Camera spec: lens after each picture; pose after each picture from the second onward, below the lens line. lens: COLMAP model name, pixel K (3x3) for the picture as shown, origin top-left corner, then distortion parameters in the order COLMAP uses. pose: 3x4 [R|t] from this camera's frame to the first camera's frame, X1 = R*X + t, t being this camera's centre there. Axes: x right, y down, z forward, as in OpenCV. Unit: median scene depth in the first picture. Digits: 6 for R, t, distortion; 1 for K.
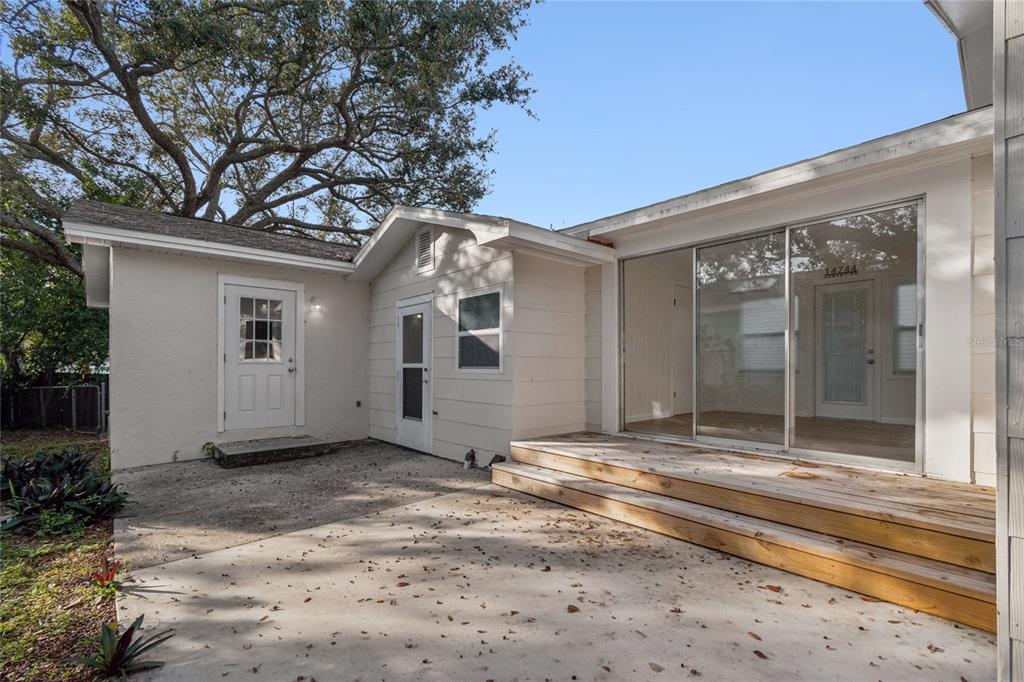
lens RADIAL K [[450.2, 0, 506.4], [0, 450.2, 367.5], [0, 0, 1]] dist [0.008871, 0.000440]
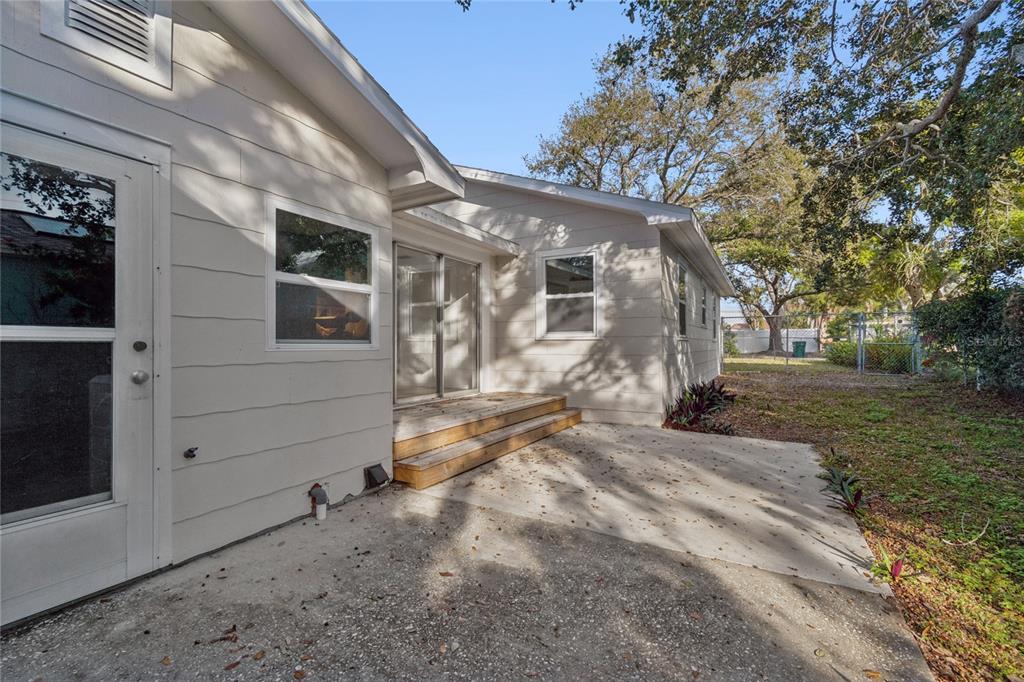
lens RADIAL K [[450.2, 0, 510.7], [0, 450.2, 341.9], [0, 0, 1]] dist [0.008871, 0.000440]
pose [[-0.328693, 0.008415, 0.944399, -0.899201], [0.005583, 0.999960, -0.006967, 0.007490], [-0.944420, 0.002982, -0.328727, 1.219559]]
